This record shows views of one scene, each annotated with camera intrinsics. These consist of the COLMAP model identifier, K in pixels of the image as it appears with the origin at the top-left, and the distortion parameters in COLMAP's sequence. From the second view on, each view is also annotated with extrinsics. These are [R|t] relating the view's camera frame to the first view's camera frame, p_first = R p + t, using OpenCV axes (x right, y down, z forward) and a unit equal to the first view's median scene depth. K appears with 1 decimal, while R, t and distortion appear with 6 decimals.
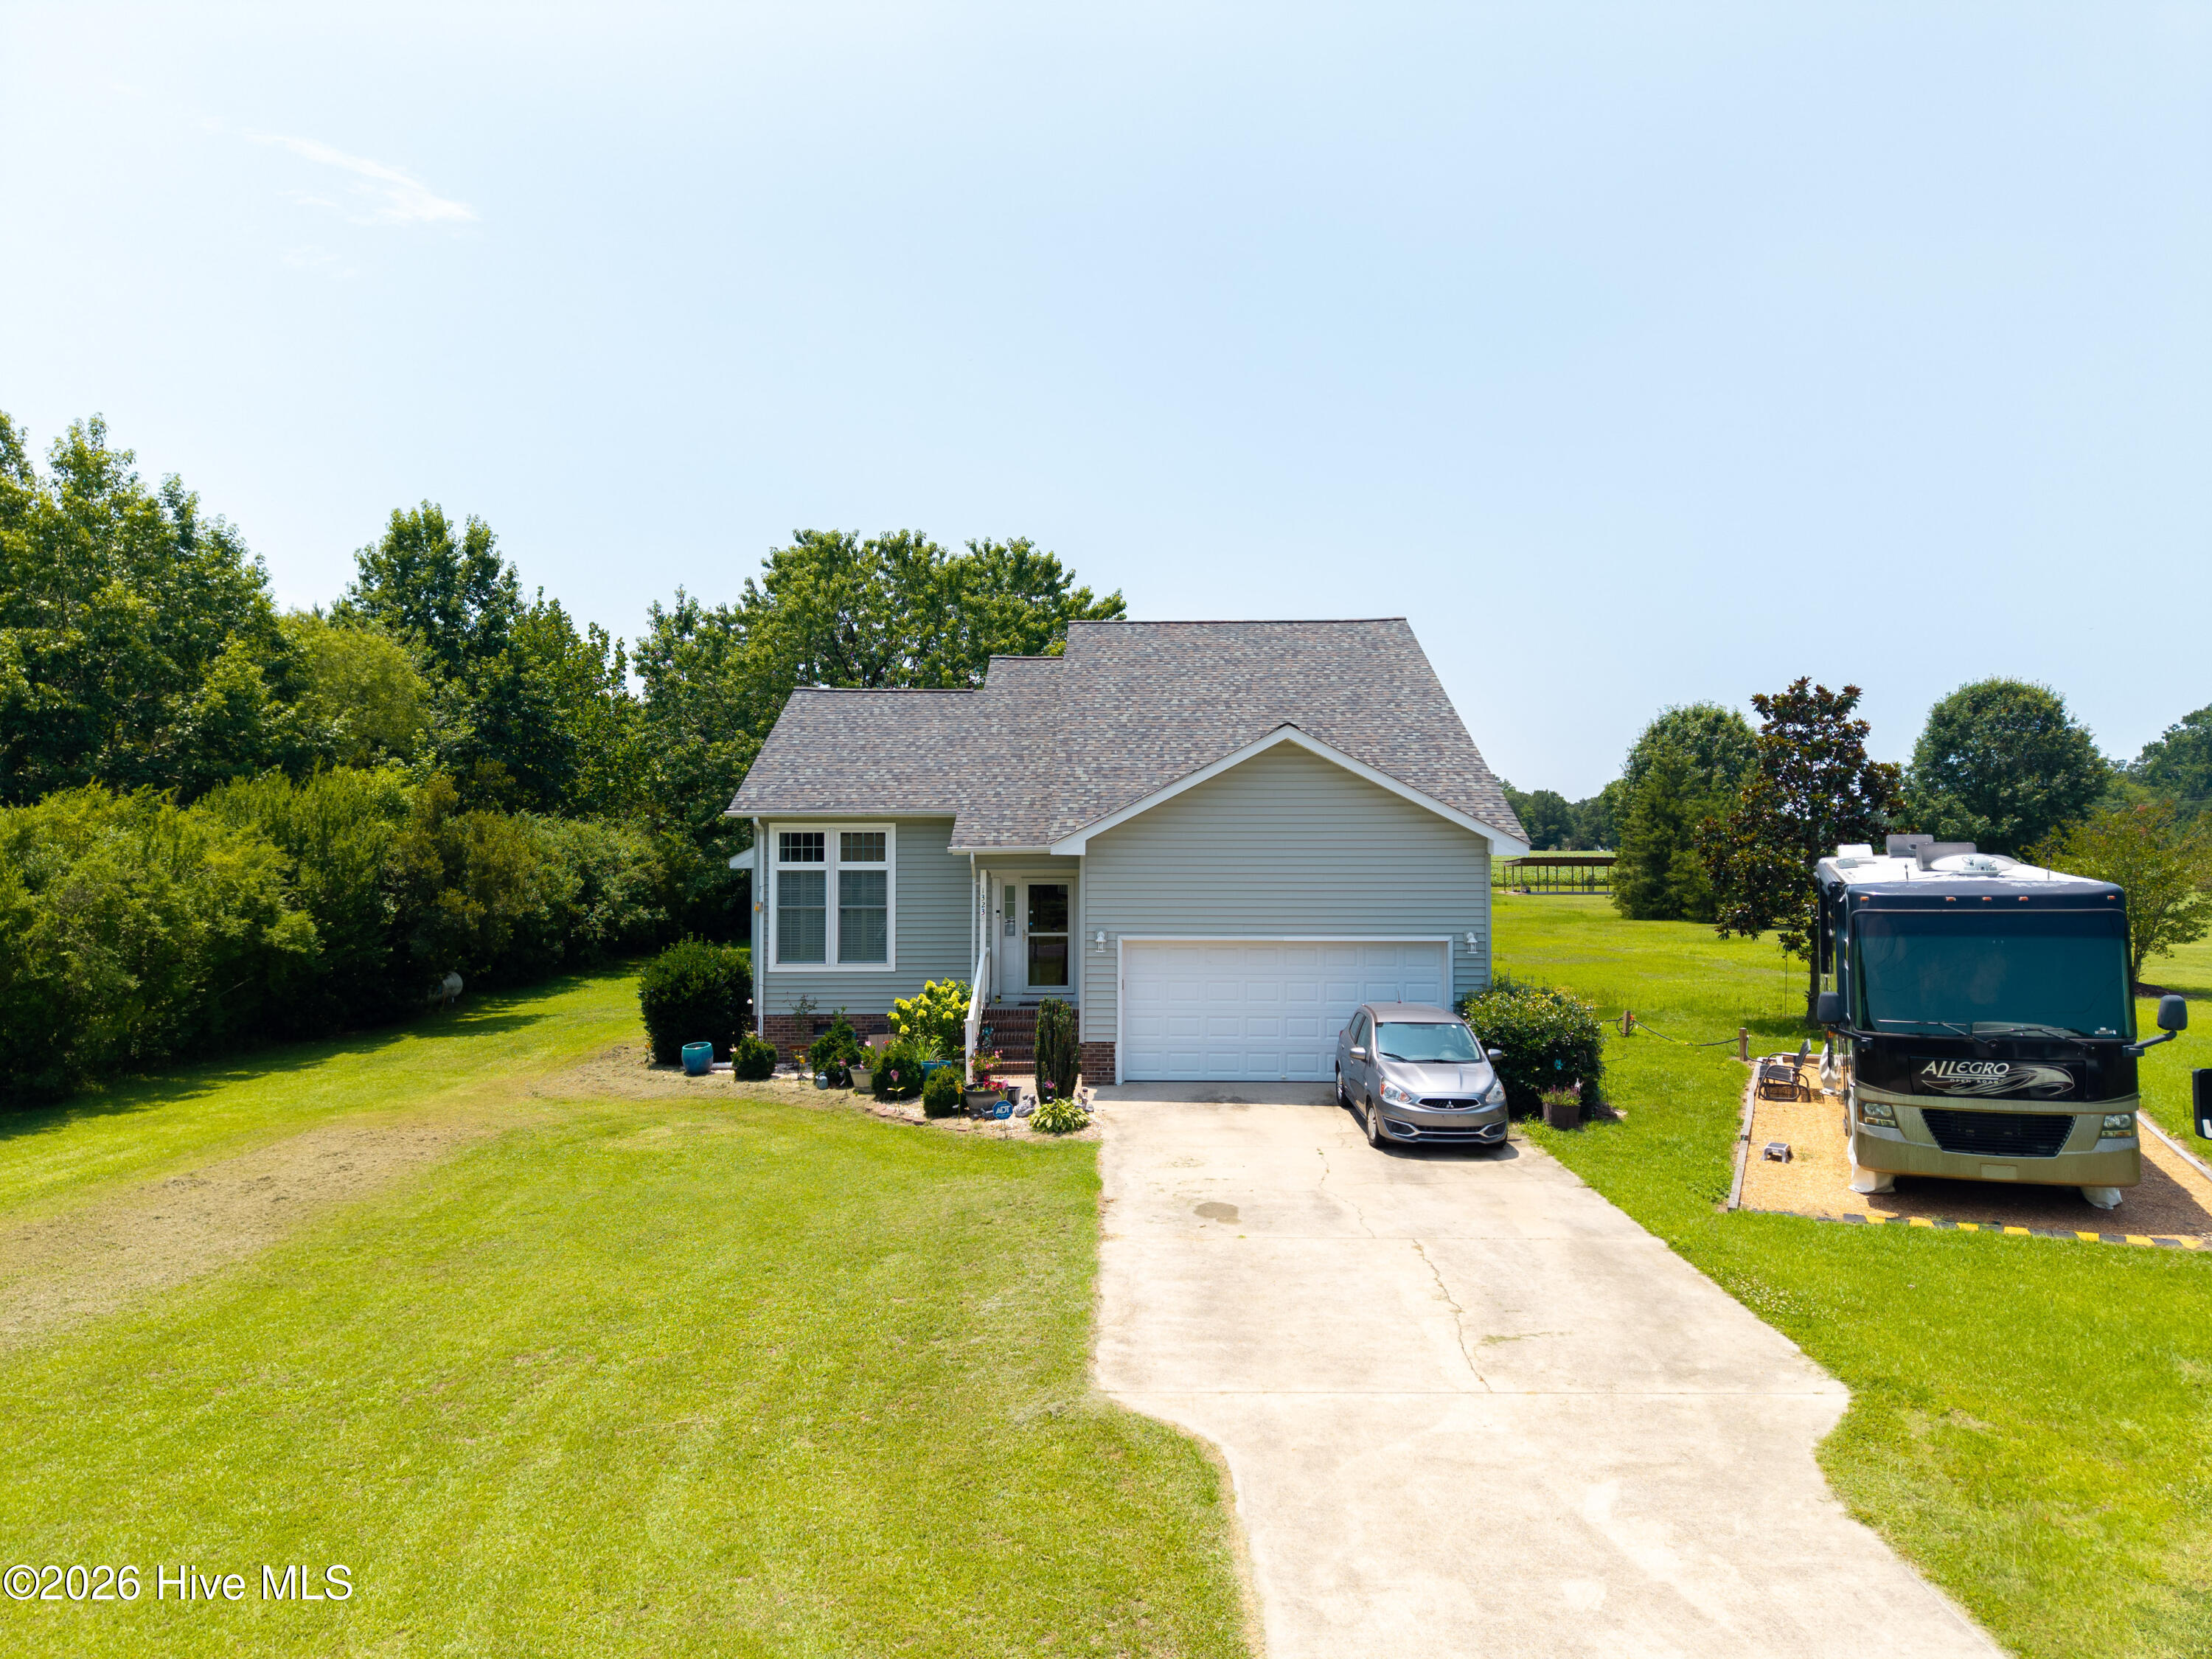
lens RADIAL K [[1478.4, 0, 1109.7], [0, 1478.4, 811.6], [0, 0, 1]] dist [0.041923, -0.043844]
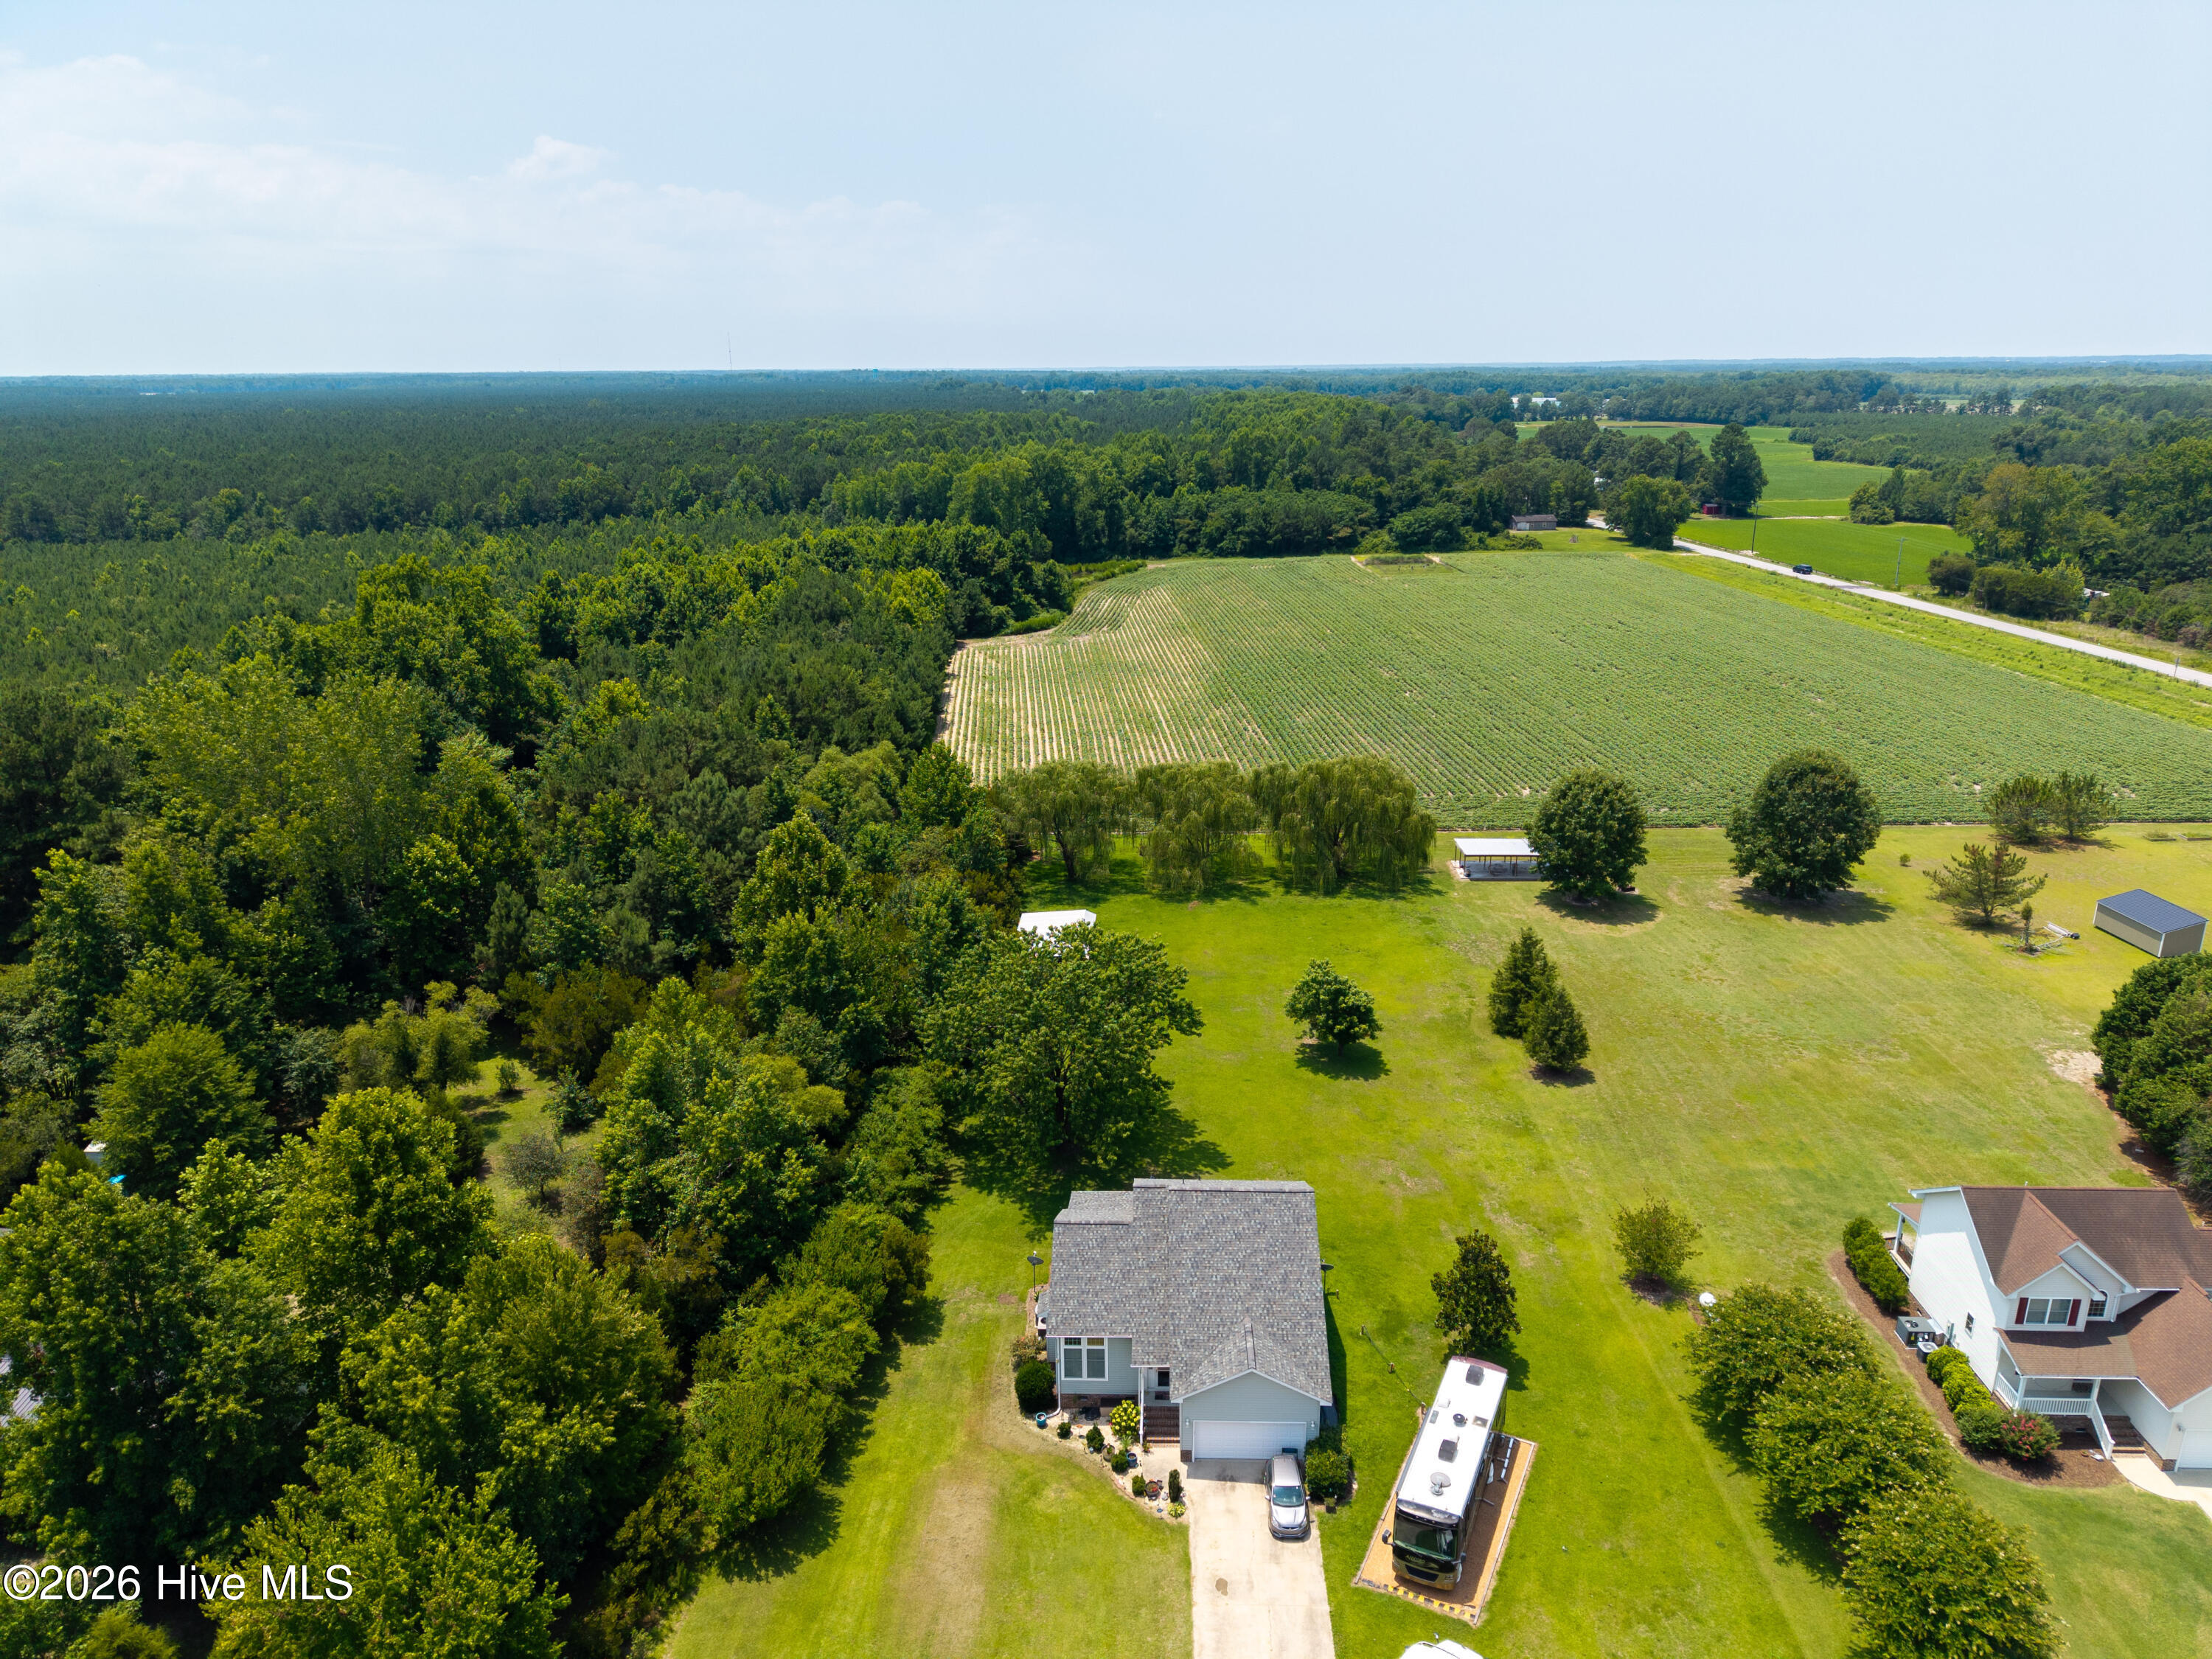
lens RADIAL K [[1478.4, 0, 1112.2], [0, 1478.4, 827.6], [0, 0, 1]] dist [0.041923, -0.043844]
pose [[0.999620, -0.001554, -0.027516, -0.059909], [0.010286, 0.947301, 0.320178, -1.656504], [0.025568, -0.320340, 0.946958, -1.197521]]
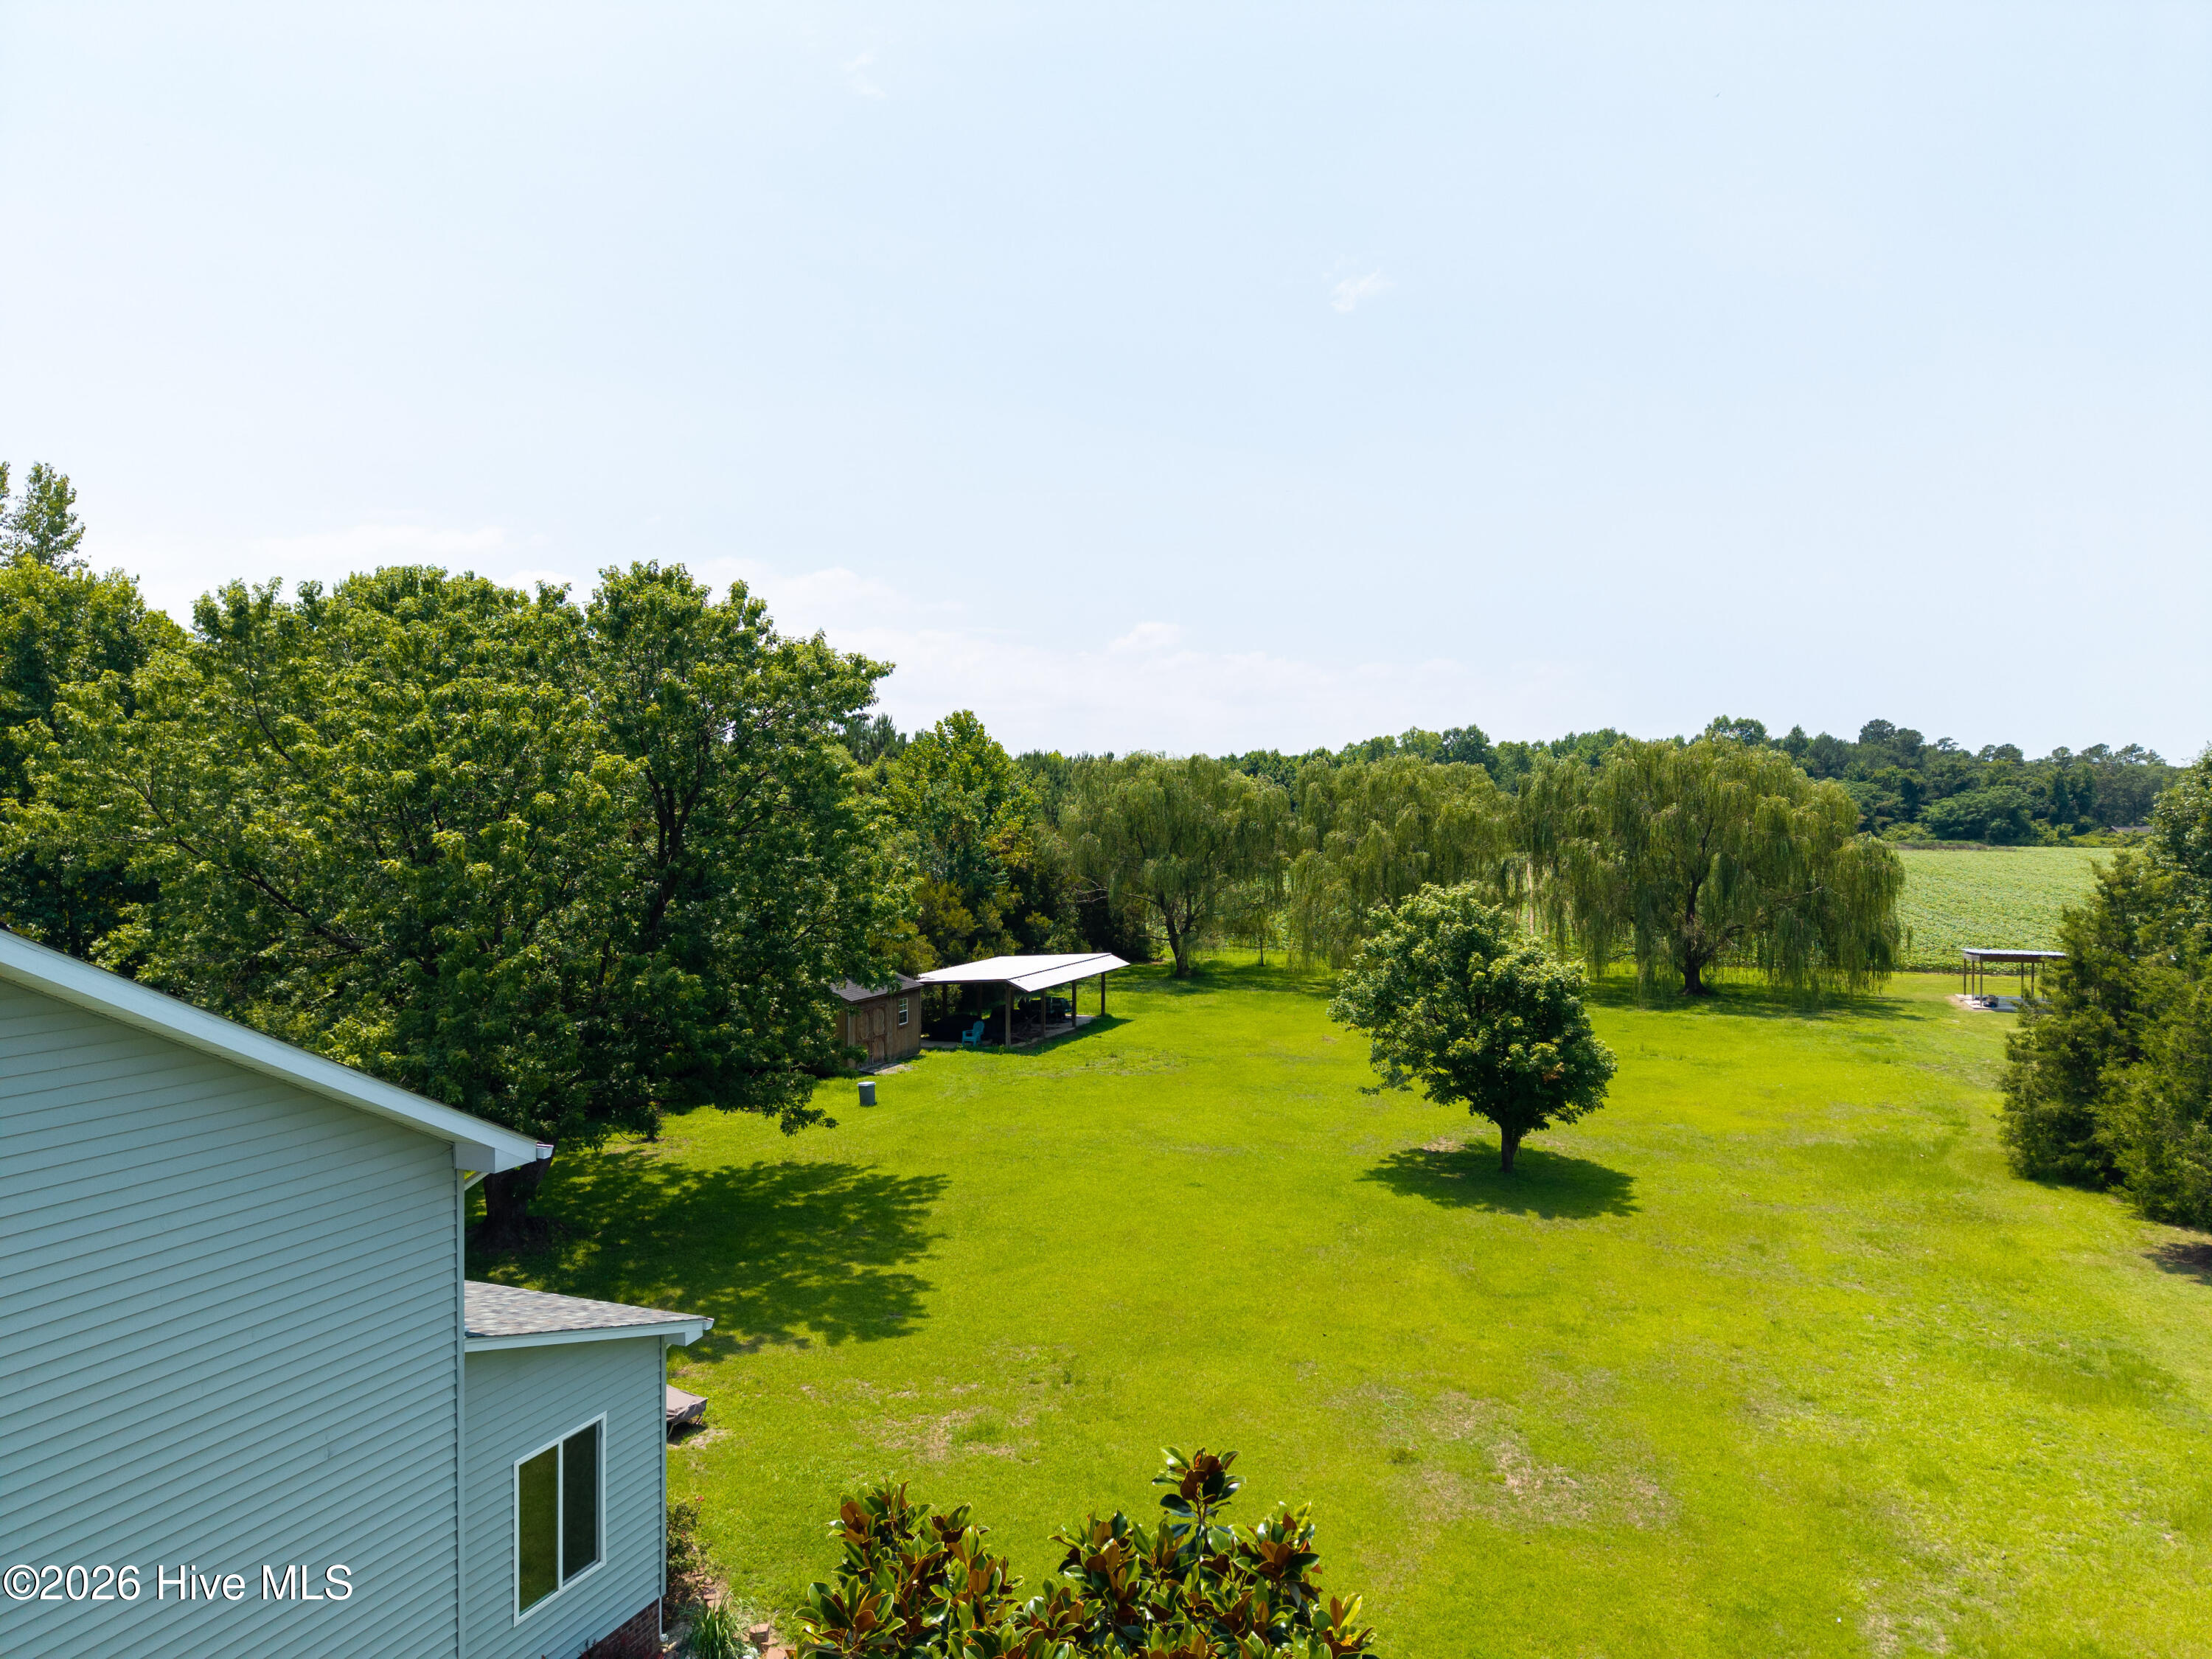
lens RADIAL K [[1478.4, 0, 1120.1], [0, 1478.4, 834.7], [0, 0, 1]] dist [0.041923, -0.043844]
pose [[0.934719, 0.011979, -0.355185, 0.588704], [0.002996, 0.999131, 0.041582, -0.182766], [0.355374, -0.039932, 0.933871, 0.960649]]
